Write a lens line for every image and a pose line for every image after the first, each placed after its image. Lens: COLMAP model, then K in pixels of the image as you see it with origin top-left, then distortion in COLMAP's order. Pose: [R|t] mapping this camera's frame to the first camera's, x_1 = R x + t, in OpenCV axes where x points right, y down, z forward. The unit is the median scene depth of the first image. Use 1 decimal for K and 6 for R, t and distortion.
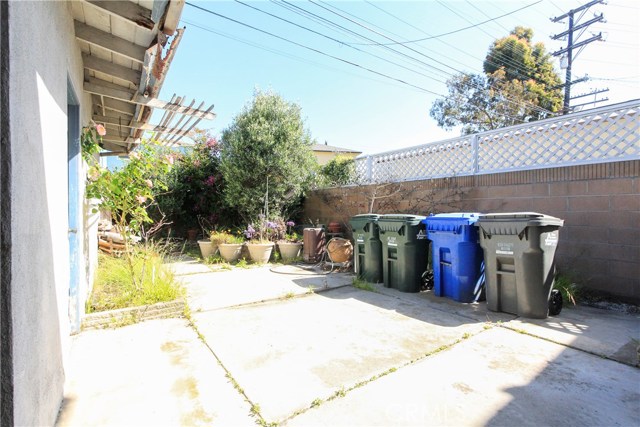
lens RADIAL K [[305.0, 0, 316.0], [0, 305.0, 213.0], [0, 0, 1]] dist [0.015858, 0.000375]
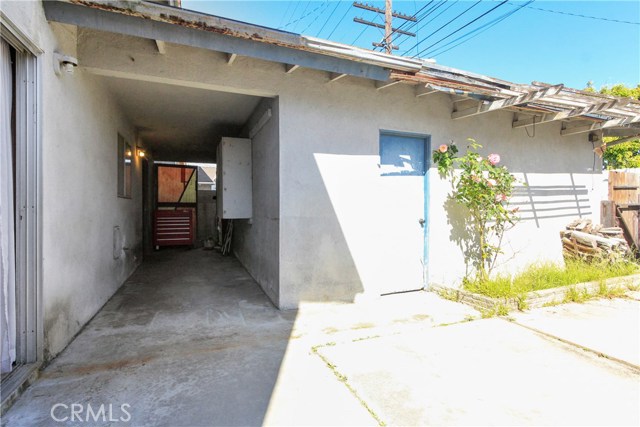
lens RADIAL K [[305.0, 0, 315.6], [0, 305.0, 210.6], [0, 0, 1]] dist [0.015858, 0.000375]
pose [[-0.215269, 0.012351, -0.976477, 0.738194], [-0.001884, 0.999913, 0.013063, -0.021486], [0.976553, 0.004652, -0.215227, 0.717494]]
